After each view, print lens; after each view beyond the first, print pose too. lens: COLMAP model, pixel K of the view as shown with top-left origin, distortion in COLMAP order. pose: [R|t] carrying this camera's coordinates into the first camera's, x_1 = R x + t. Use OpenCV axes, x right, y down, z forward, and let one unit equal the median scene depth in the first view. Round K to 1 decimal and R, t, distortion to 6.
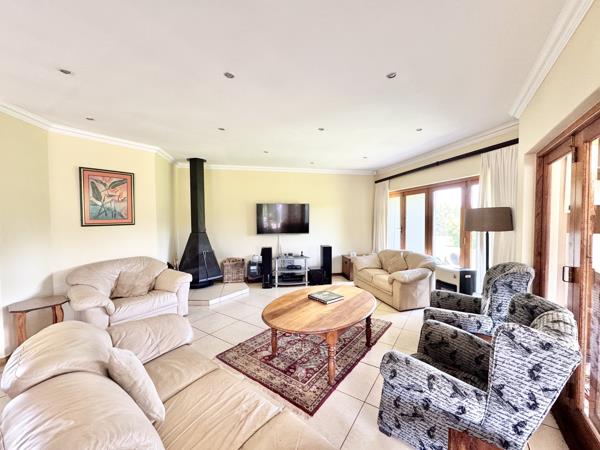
lens RADIAL K [[239.5, 0, 300.0], [0, 239.5, 225.0], [0, 0, 1]] dist [-0.001221, -0.000118]
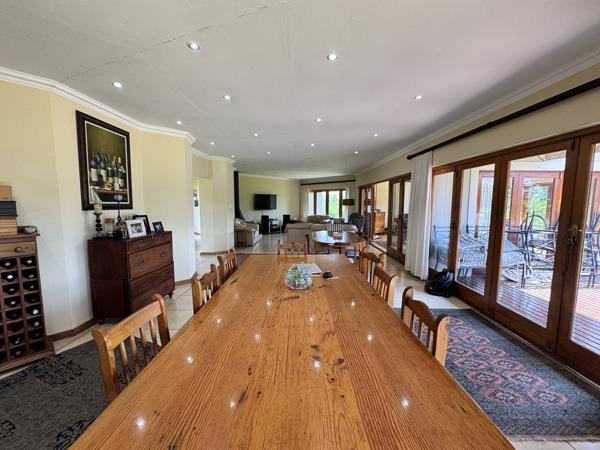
lens RADIAL K [[239.5, 0, 300.0], [0, 239.5, 225.0], [0, 0, 1]] dist [-0.001221, -0.000118]
pose [[0.833154, -0.047937, 0.550959, -1.213611], [0.011926, 0.997562, 0.068760, 0.042340], [-0.552912, -0.050717, 0.831695, -1.066474]]
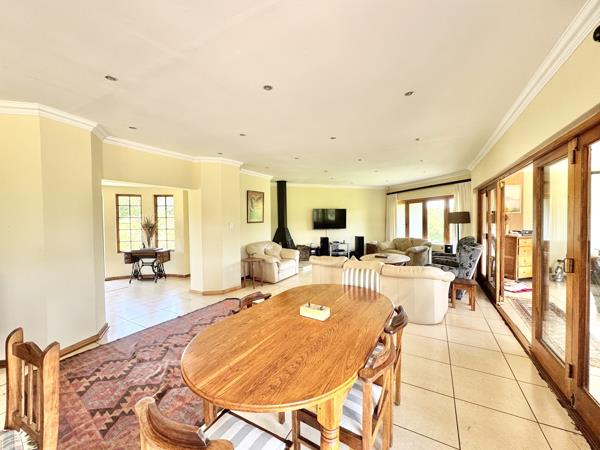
lens RADIAL K [[239.5, 0, 300.0], [0, 239.5, 225.0], [0, 0, 1]] dist [-0.001221, -0.000118]
pose [[0.996669, -0.008790, 0.081075, -0.491233], [0.009495, 0.999920, -0.008308, 0.030315], [-0.080996, 0.009050, 0.996673, -0.626011]]
